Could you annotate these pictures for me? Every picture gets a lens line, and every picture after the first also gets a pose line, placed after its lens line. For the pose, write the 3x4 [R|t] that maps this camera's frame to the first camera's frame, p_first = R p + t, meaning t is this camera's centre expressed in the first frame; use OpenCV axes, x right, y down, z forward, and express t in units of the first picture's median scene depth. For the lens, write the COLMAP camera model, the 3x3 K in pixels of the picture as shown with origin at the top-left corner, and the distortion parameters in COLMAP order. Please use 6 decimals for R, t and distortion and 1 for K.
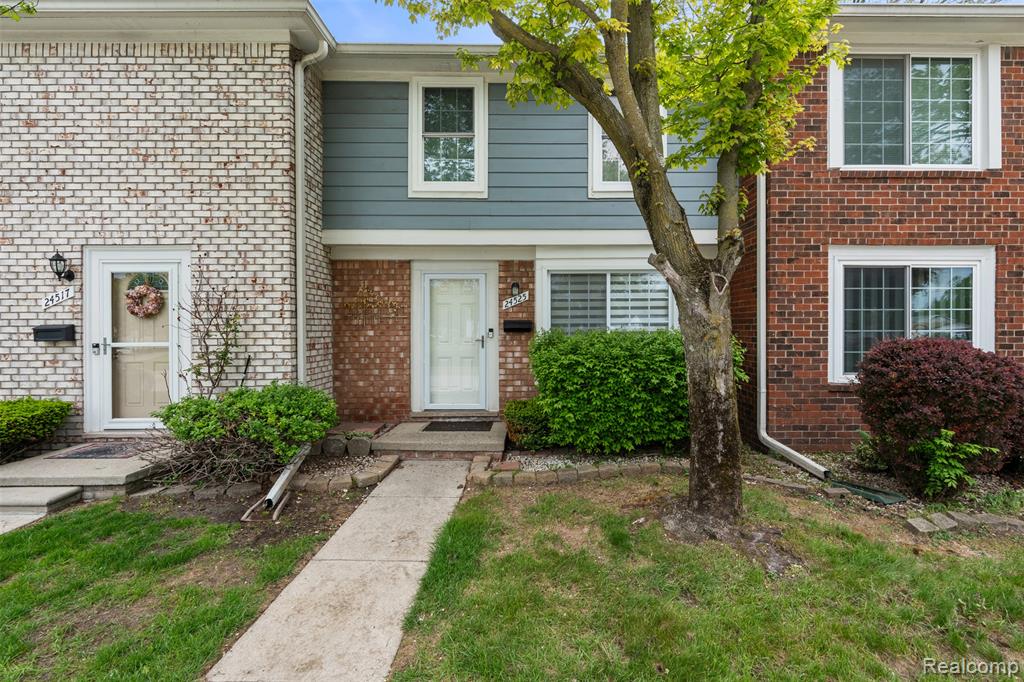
lens RADIAL K [[471.6, 0, 560.6], [0, 471.6, 327.2], [0, 0, 1]] dist [-0.002905, -0.000301]
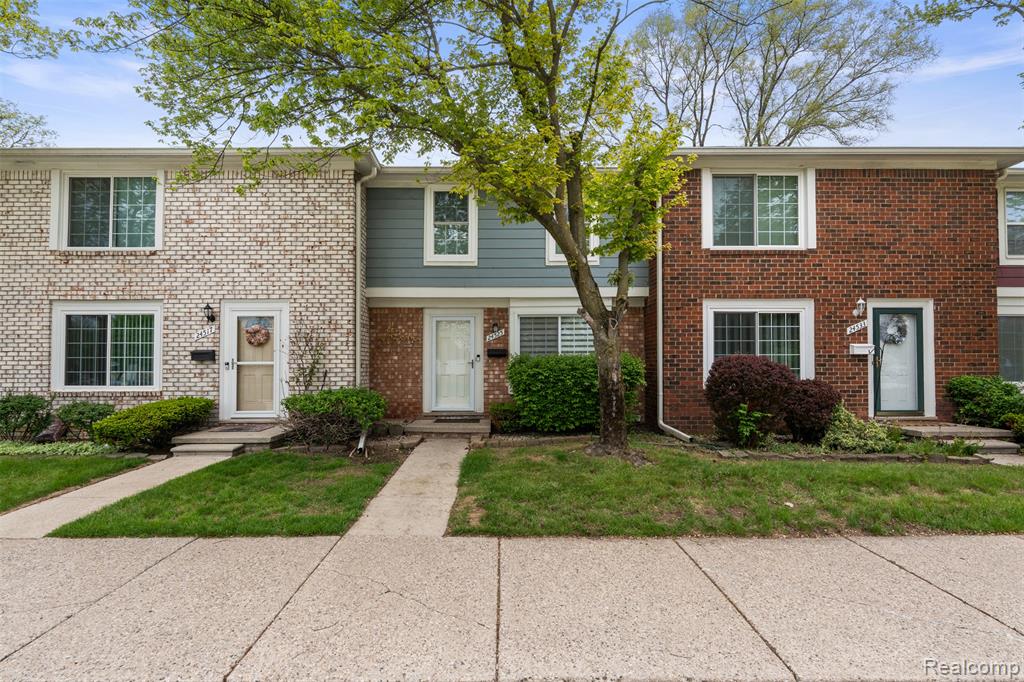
lens RADIAL K [[463.4, 0, 510.9], [0, 463.4, 352.8], [0, 0, 1]] dist [-0.002092, -0.000408]
pose [[0.999830, 0.000997, -0.018432, -0.026611], [-0.001537, 0.999569, -0.029332, 0.046955], [0.018395, 0.029355, 0.999400, -0.509415]]
